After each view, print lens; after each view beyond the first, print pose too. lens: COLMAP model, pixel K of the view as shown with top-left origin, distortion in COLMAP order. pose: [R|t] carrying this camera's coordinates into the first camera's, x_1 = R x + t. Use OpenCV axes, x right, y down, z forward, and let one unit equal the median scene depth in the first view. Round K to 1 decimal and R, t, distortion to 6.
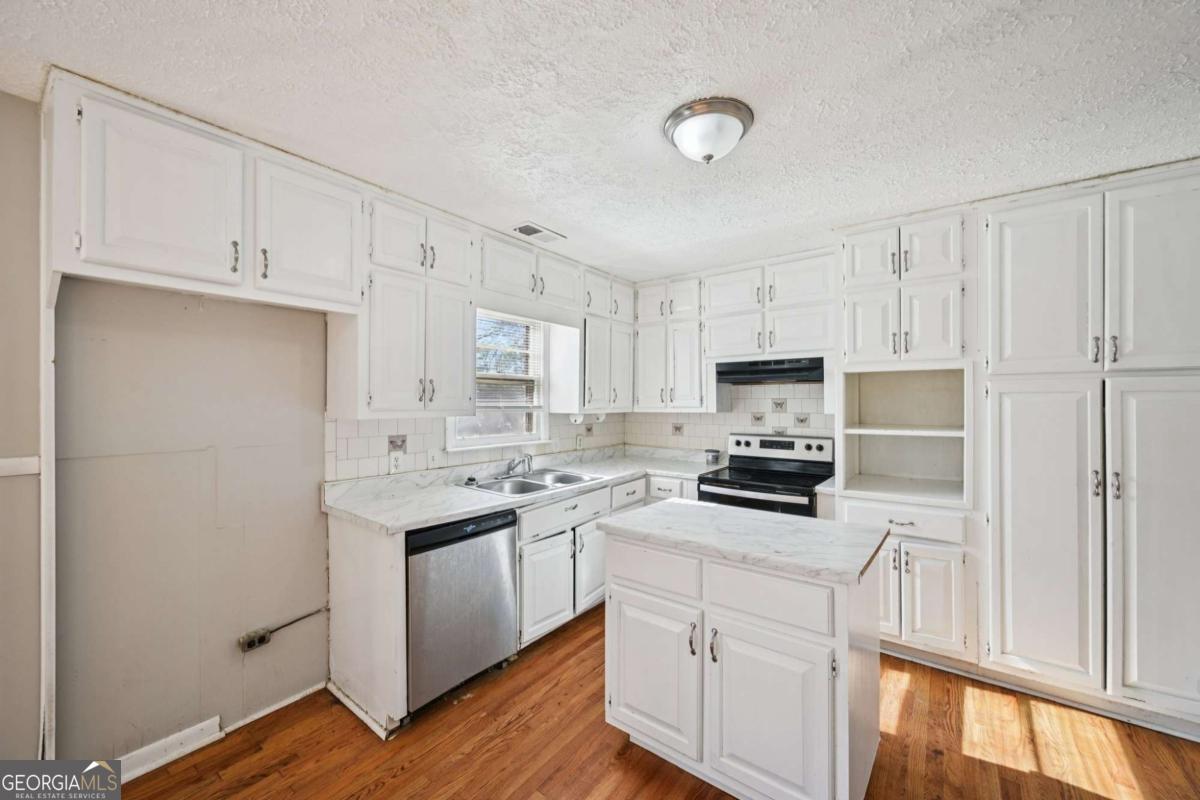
lens RADIAL K [[471.6, 0, 596.1], [0, 471.6, 401.7], [0, 0, 1]] dist [0.003310, 0.000110]
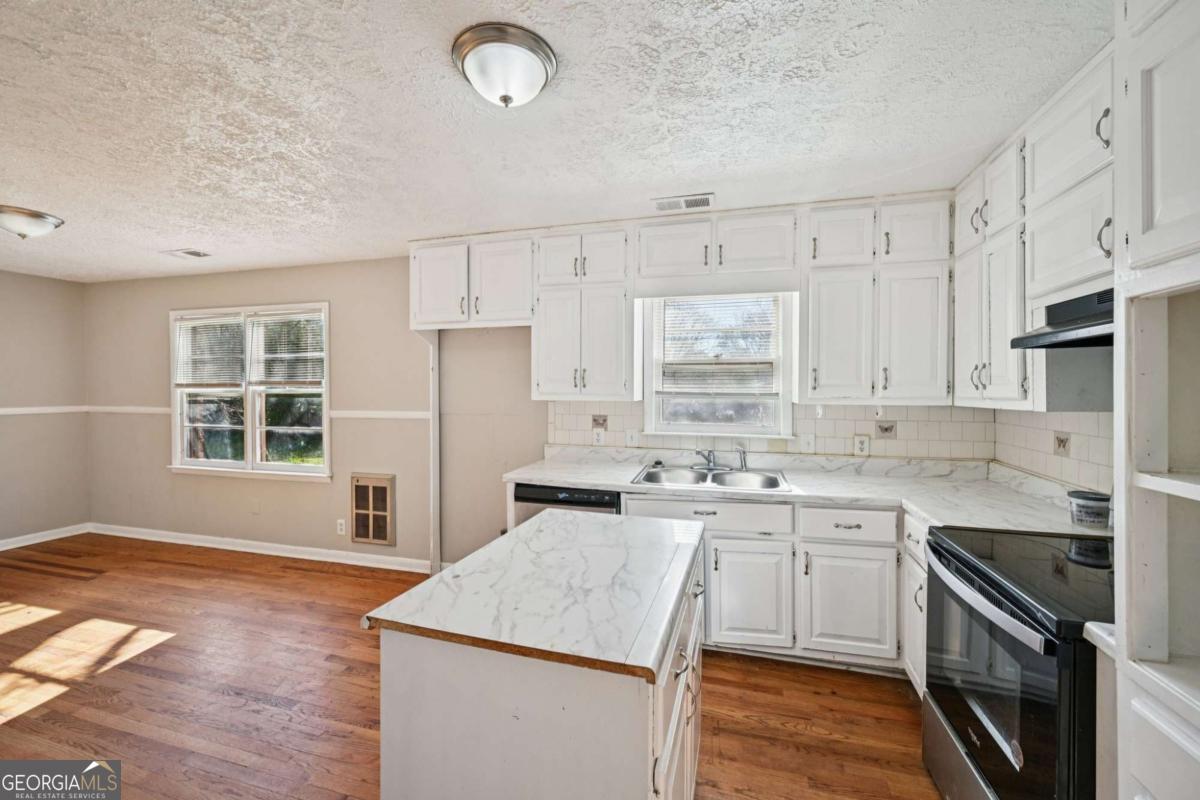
lens RADIAL K [[471.6, 0, 598.4], [0, 471.6, 390.1], [0, 0, 1]] dist [0.003310, 0.000110]
pose [[0.363818, 0.006639, -0.931447, 0.647778], [-0.002328, 0.999978, 0.006218, -0.000734], [0.931467, -0.000094, 0.363825, 0.499479]]
